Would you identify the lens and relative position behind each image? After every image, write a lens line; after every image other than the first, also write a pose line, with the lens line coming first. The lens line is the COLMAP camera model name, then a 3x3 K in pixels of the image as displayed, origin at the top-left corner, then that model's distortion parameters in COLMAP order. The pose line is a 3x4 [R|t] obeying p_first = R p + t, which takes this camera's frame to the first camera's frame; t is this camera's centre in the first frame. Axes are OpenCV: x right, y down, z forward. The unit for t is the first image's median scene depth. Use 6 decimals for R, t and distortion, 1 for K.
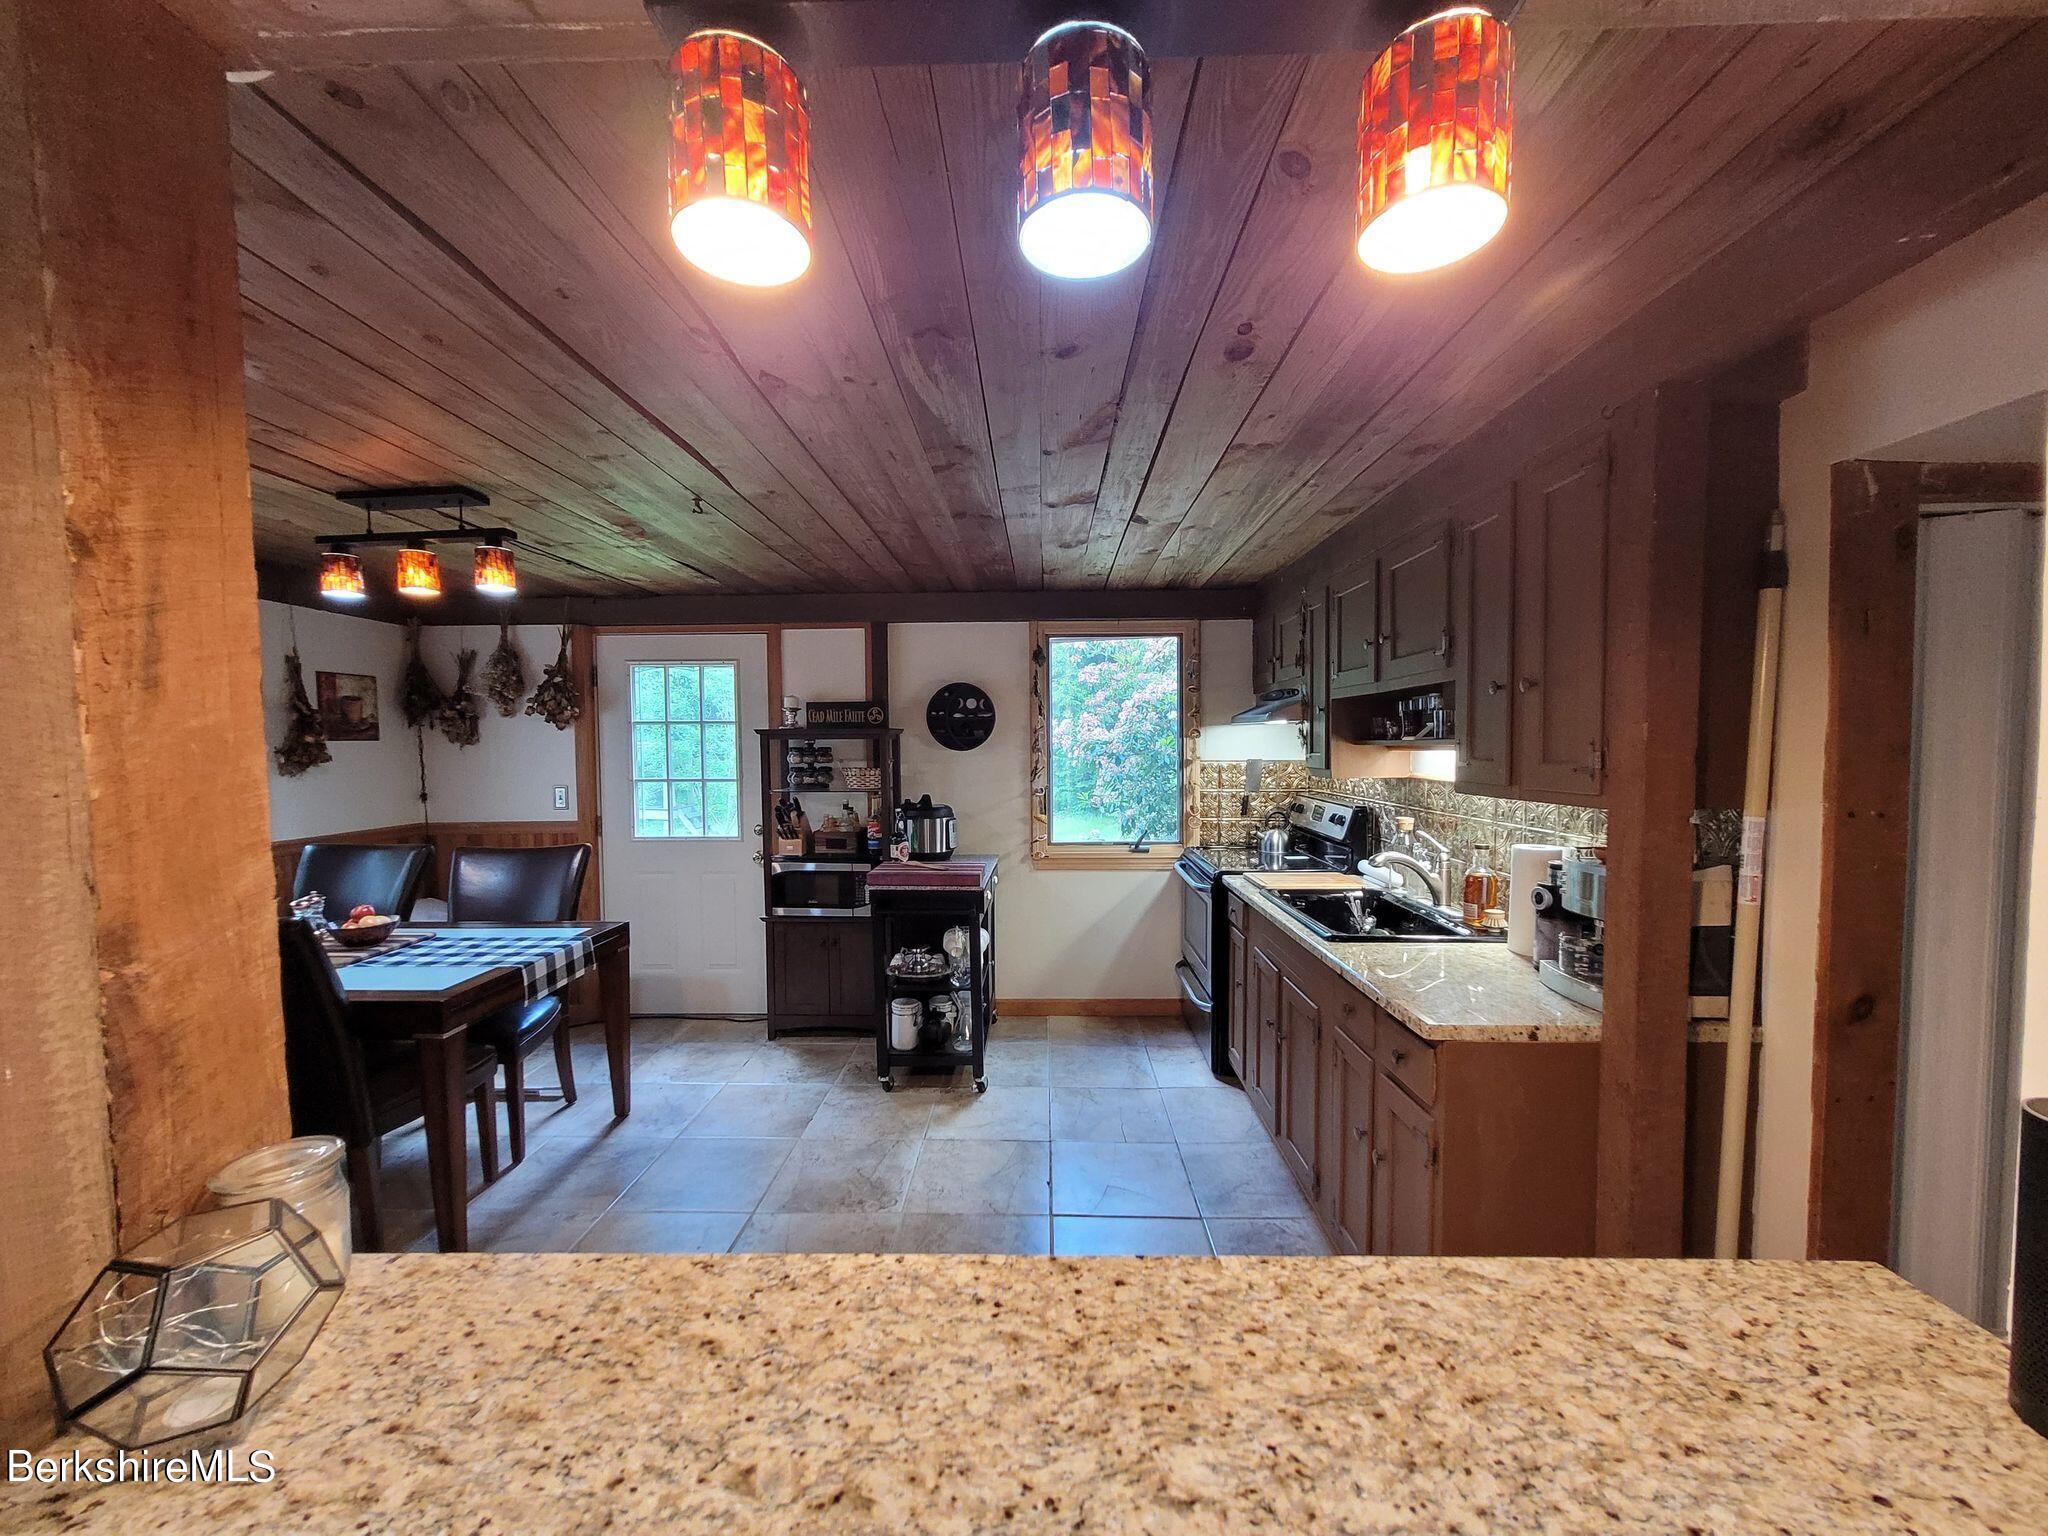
lens RADIAL K [[801.9, 0, 1025.9], [0, 801.9, 783.5], [0, 0, 1]] dist [0.004289, 0.000173]
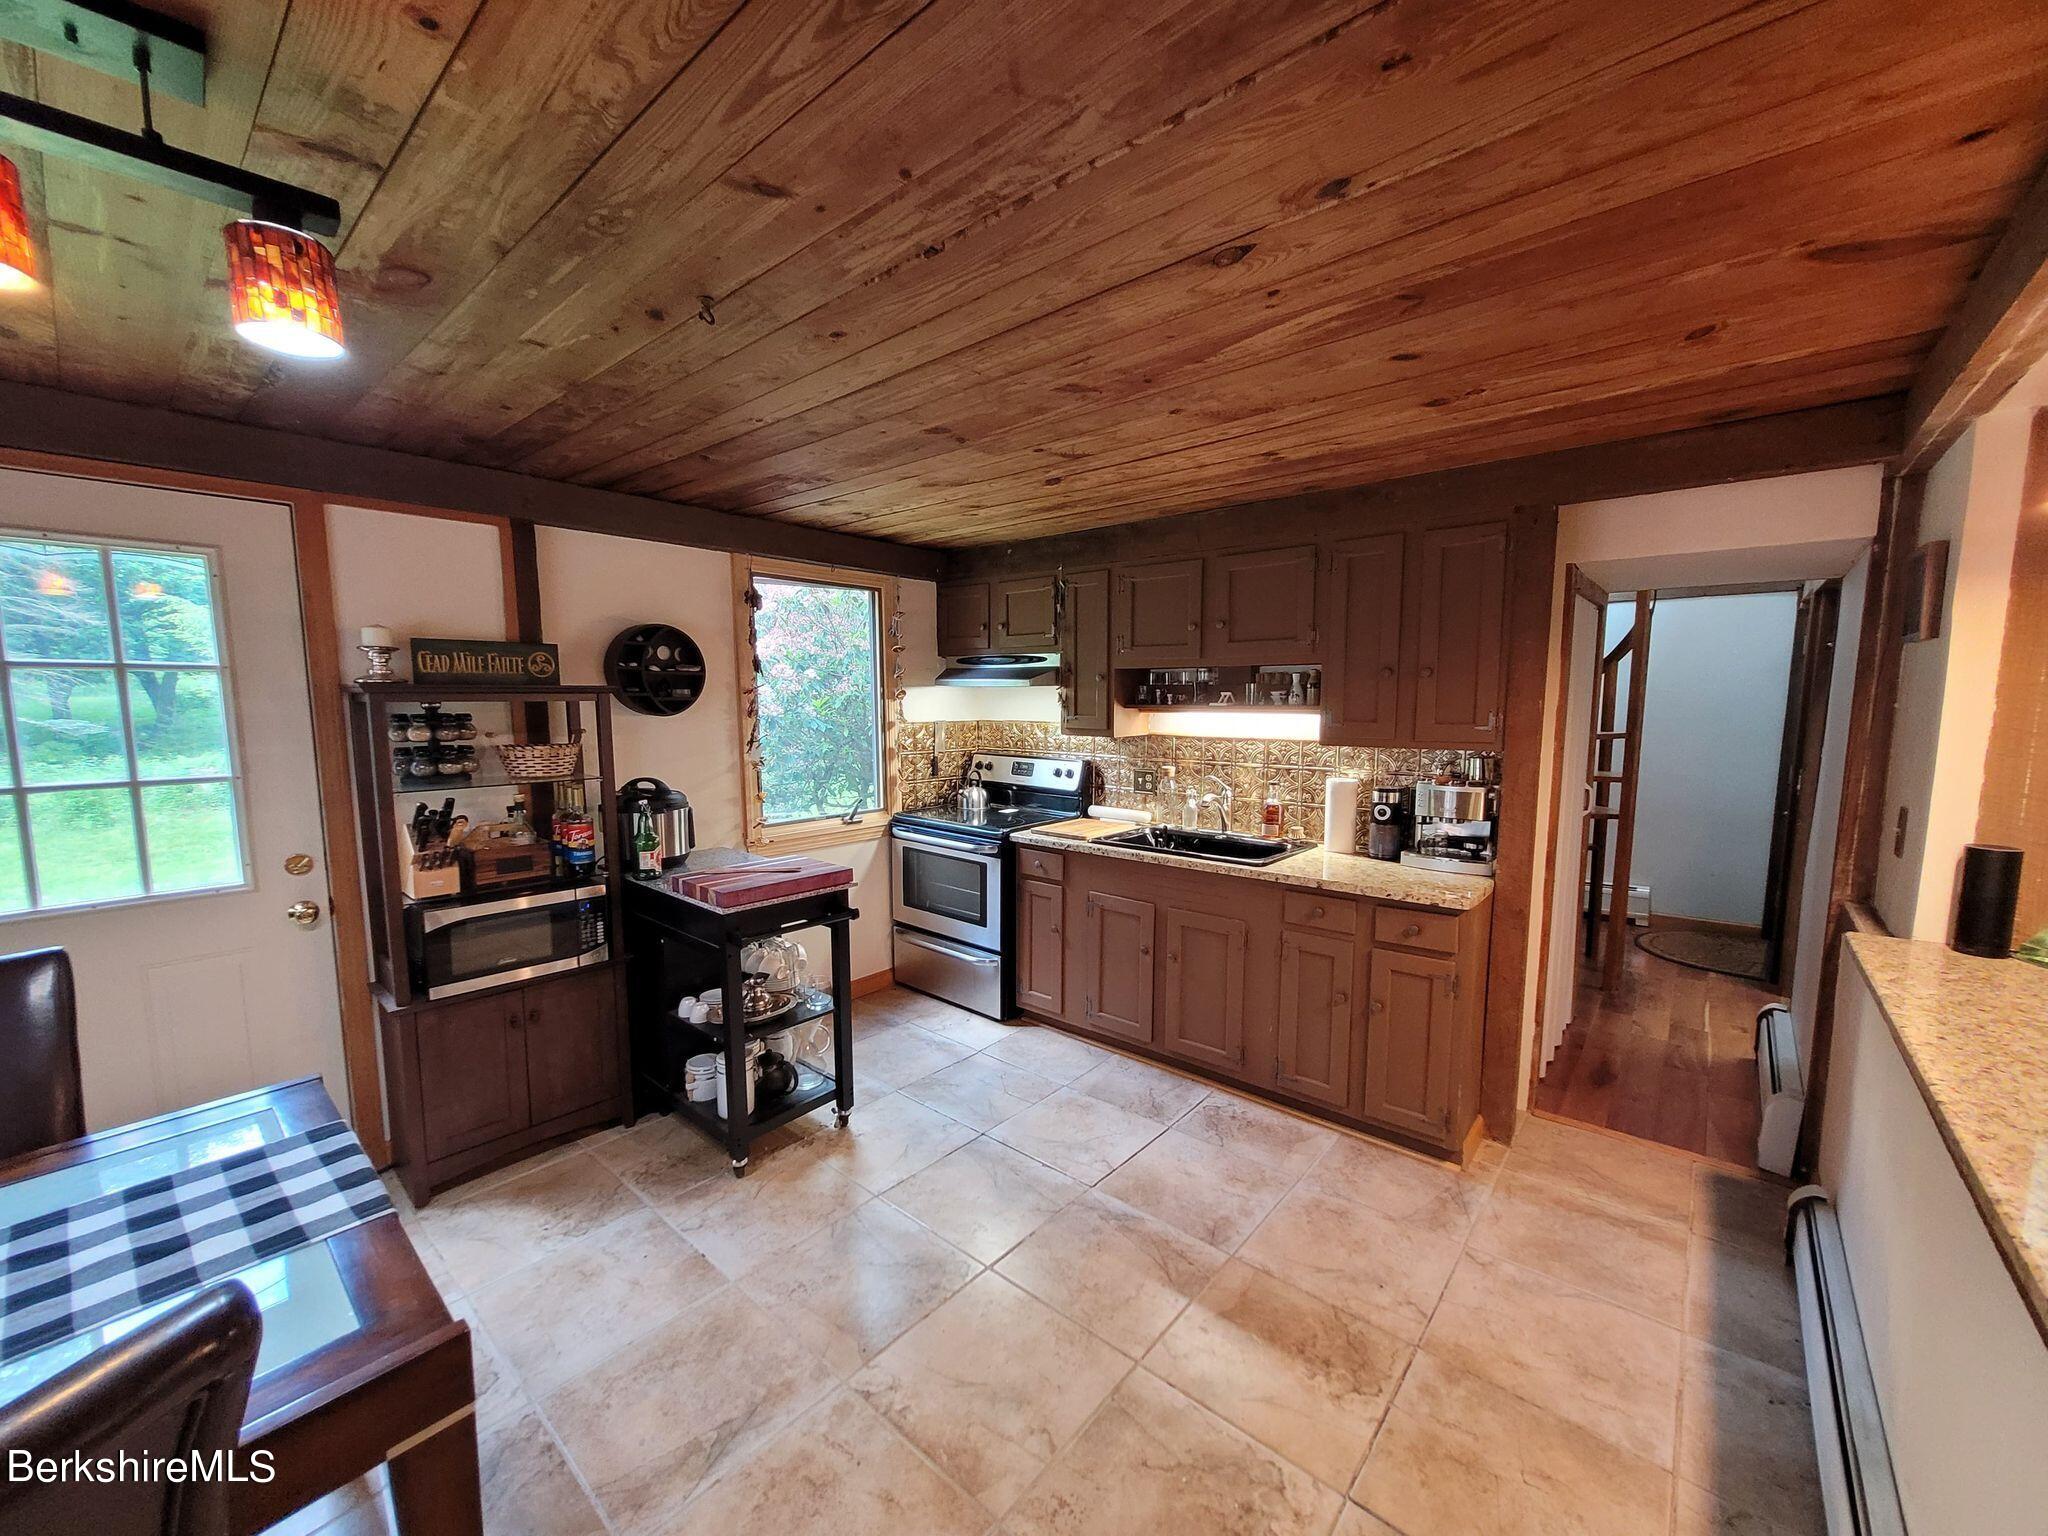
lens RADIAL K [[802.7, 0, 1024.6], [0, 802.7, 783.0], [0, 0, 1]] dist [0.000359, -0.000410]
pose [[0.633356, -0.077639, 0.769956, -0.466811], [0.034207, 0.996791, 0.072374, -0.022489], [-0.773104, -0.019501, 0.633979, 0.278937]]
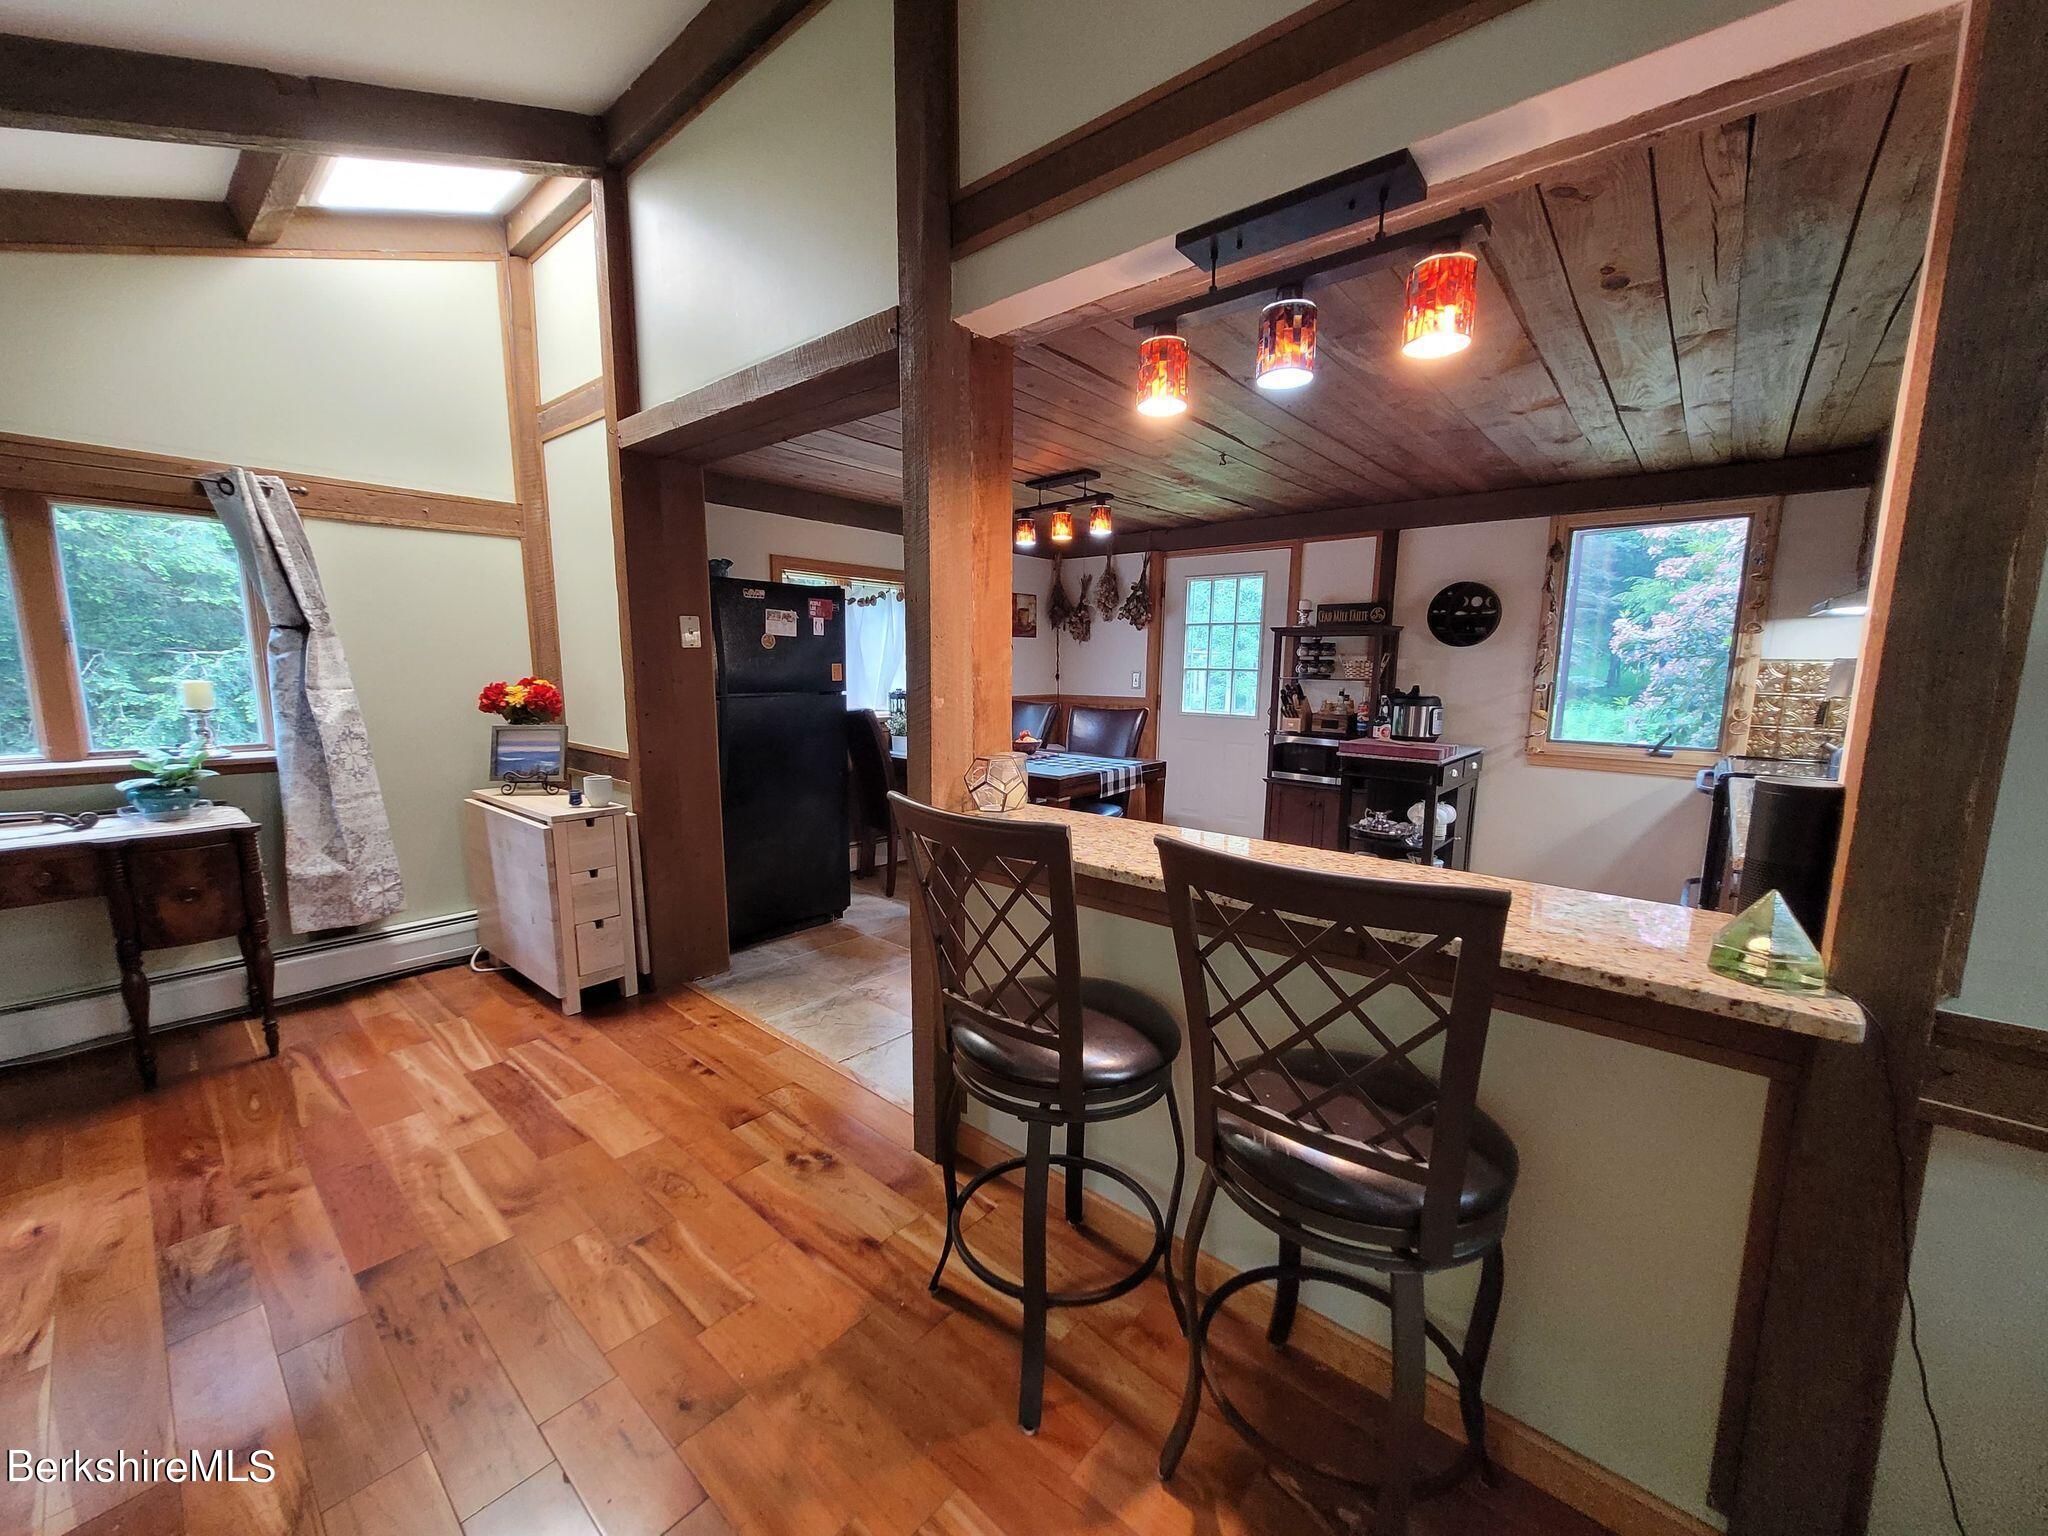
lens RADIAL K [[801.9, 0, 1025.9], [0, 801.9, 783.5], [0, 0, 1]] dist [0.004289, 0.000173]
pose [[0.774683, 0.111257, -0.622486, 0.166646], [-0.047599, 0.991867, 0.118040, 0.043163], [0.630556, -0.061813, 0.773678, -0.217211]]
